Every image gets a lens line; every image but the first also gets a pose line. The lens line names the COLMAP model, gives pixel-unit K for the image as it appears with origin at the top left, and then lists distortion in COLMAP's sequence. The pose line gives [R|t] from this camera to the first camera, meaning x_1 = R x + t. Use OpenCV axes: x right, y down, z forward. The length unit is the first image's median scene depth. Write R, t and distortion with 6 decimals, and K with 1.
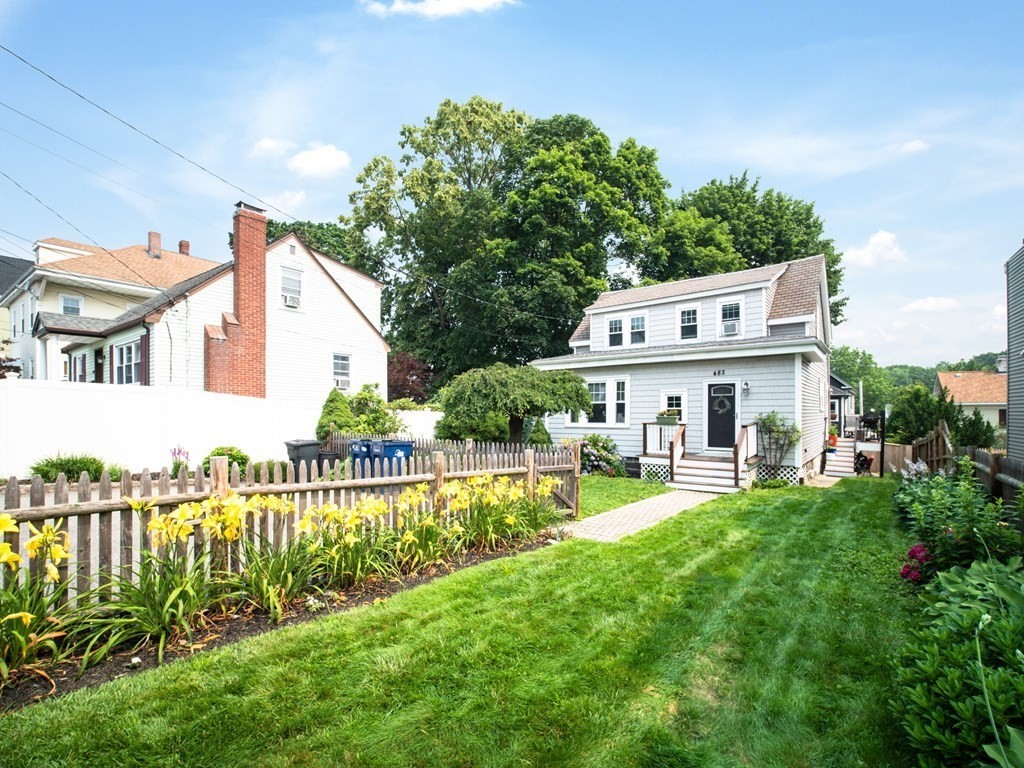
lens RADIAL K [[486.5, 0, 500.3], [0, 486.5, 411.3], [0, 0, 1]] dist [-0.014303, -0.000414]
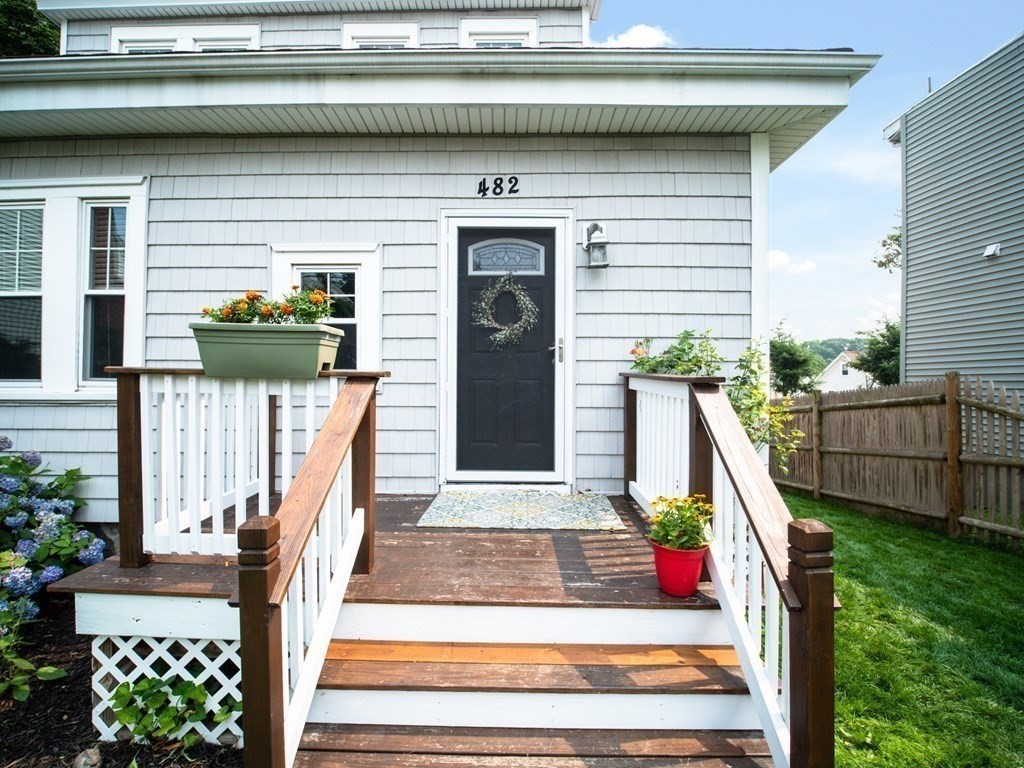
lens RADIAL K [[465.5, 0, 506.9], [0, 465.5, 389.0], [0, 0, 1]] dist [-0.011849, -0.000494]
pose [[0.789609, -0.000885, 0.613610, 0.281108], [-0.007517, 0.999910, 0.011116, 0.025758], [-0.613564, -0.013390, 0.789531, 0.746293]]
